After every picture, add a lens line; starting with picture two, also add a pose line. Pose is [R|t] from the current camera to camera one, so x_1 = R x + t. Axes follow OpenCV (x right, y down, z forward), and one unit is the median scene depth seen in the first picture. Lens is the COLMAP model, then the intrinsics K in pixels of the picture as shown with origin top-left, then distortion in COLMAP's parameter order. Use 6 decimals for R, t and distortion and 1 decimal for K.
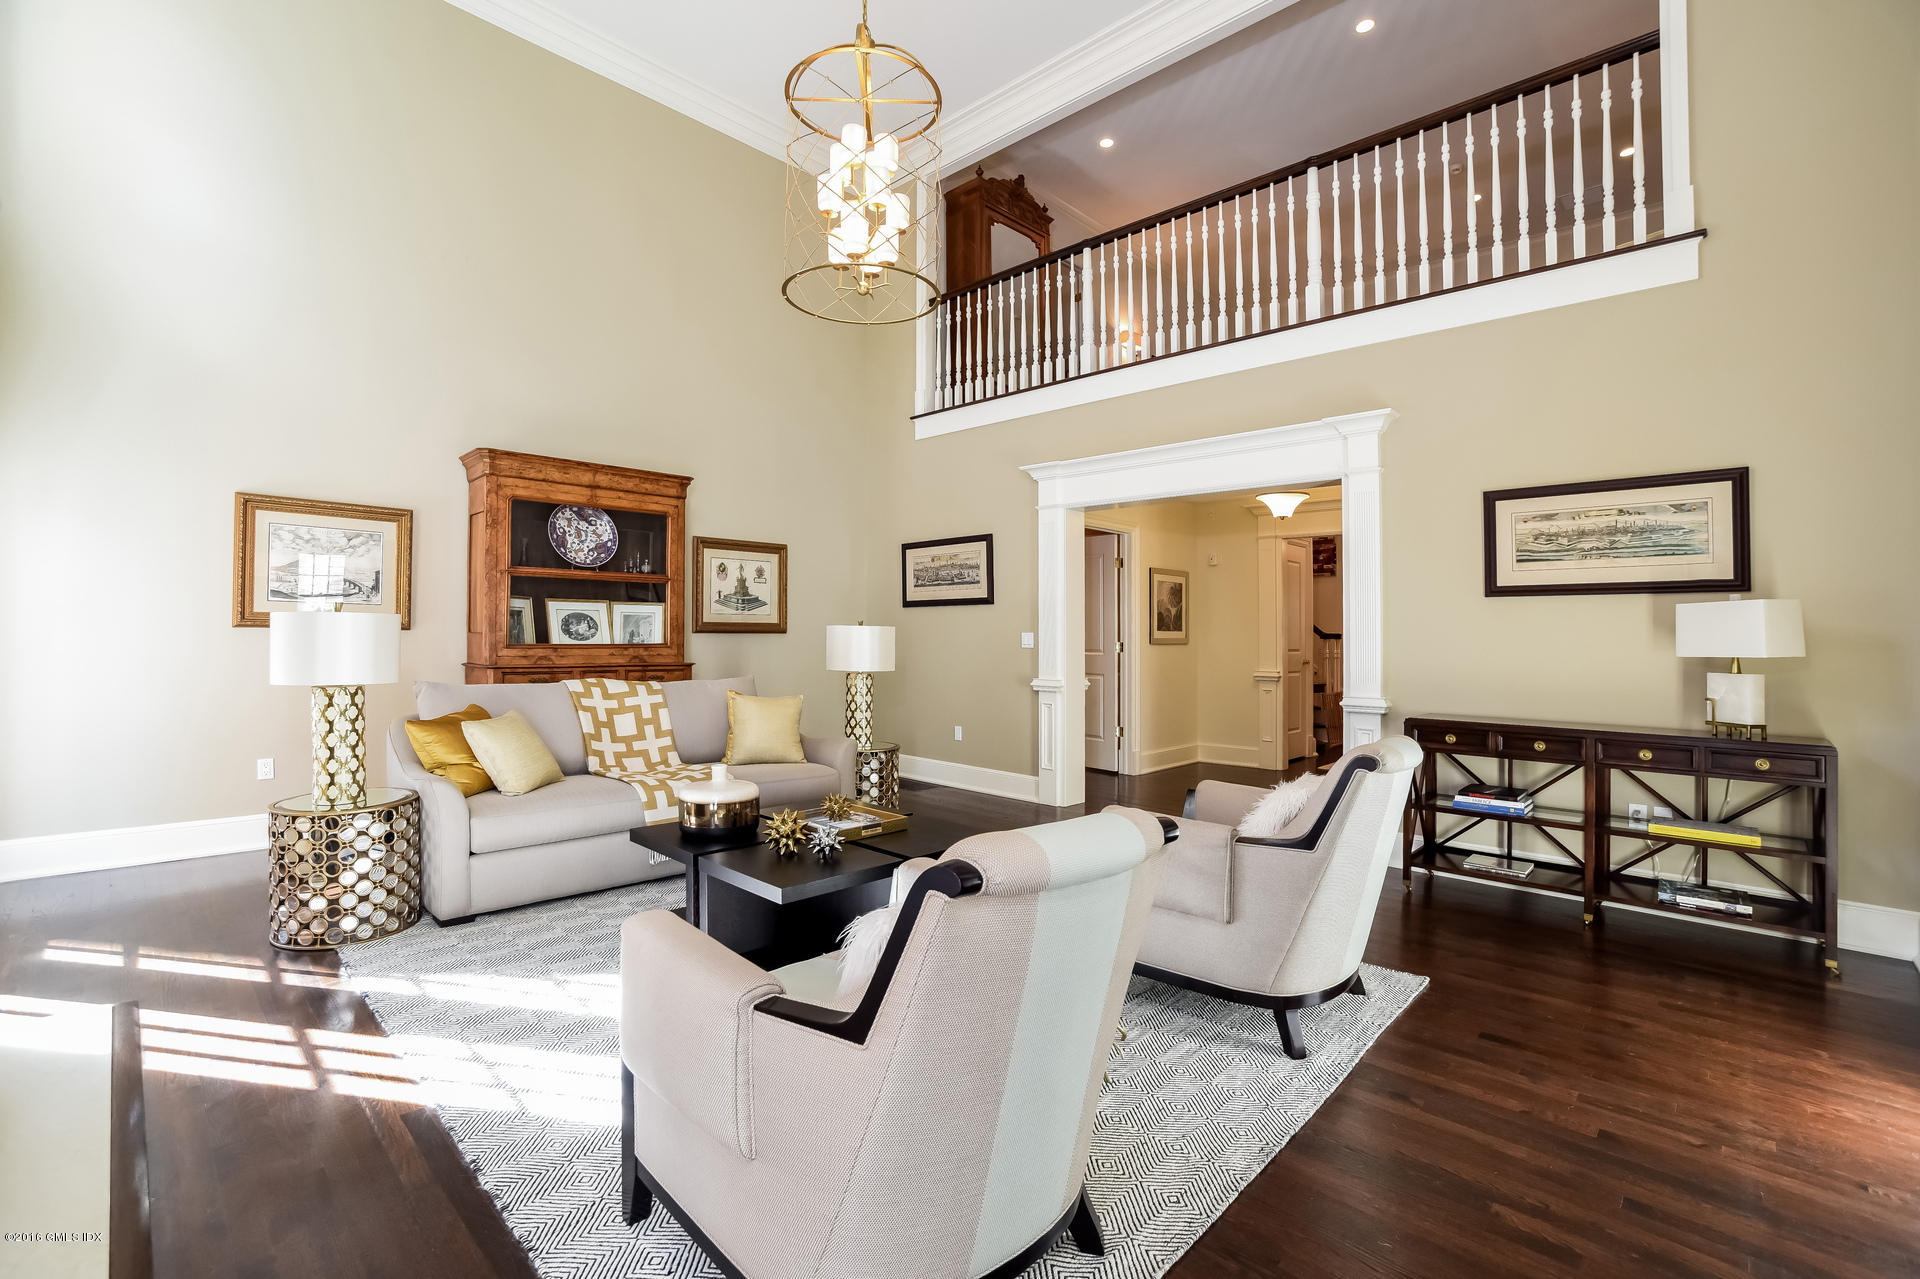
lens RADIAL K [[873.9, 0, 960.7], [0, 873.9, 633.5], [0, 0, 1]] dist [0.000204, 0.000200]
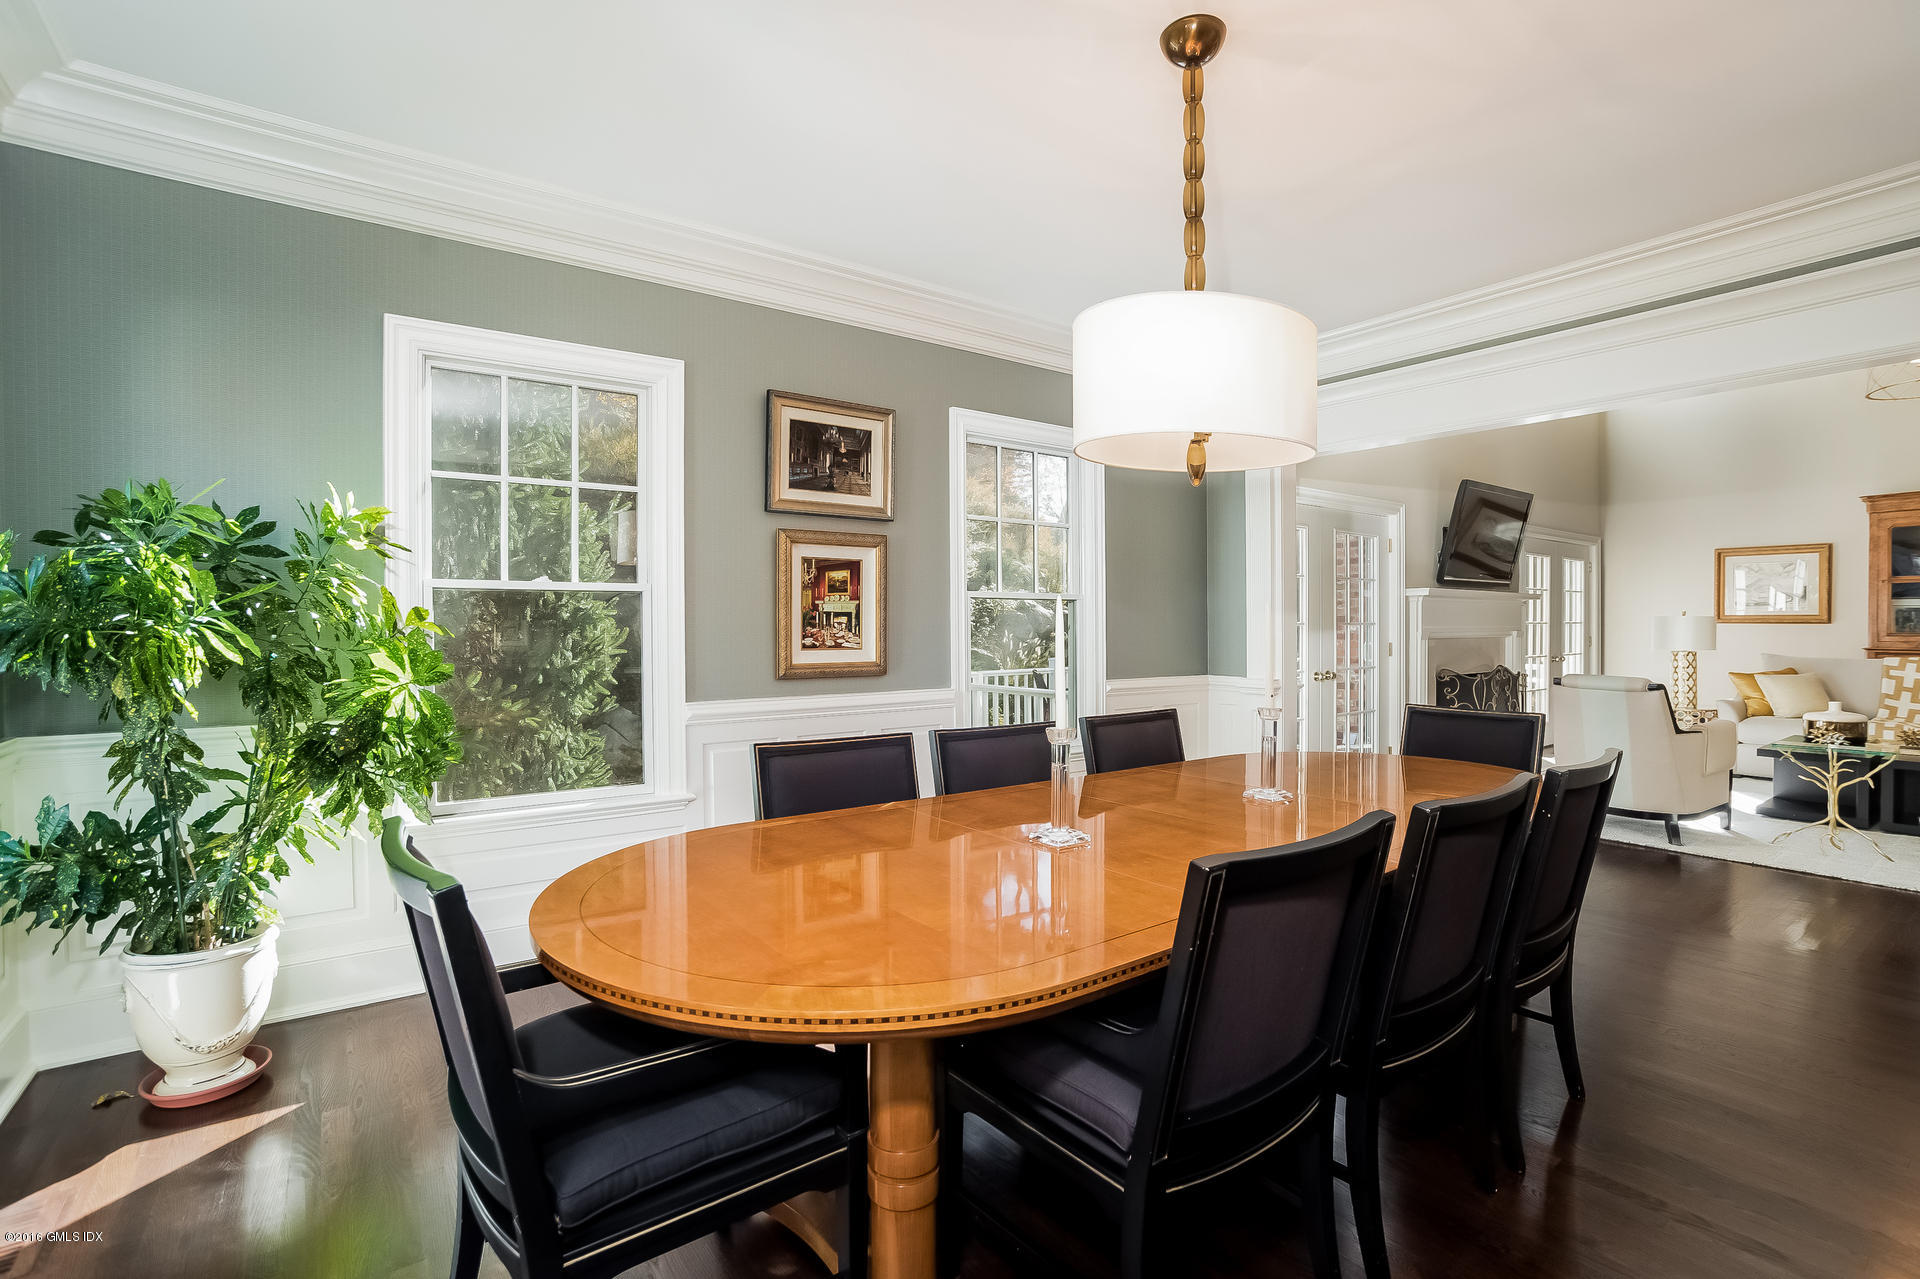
lens RADIAL K [[873.9, 0, 957.0], [0, 873.9, 648.0], [0, 0, 1]] dist [0.000204, 0.000200]
pose [[-0.148409, 0.013056, -0.988840, 1.078685], [0.006330, 0.999905, 0.012252, 0.010695], [0.988906, -0.004441, -0.148478, -0.260994]]
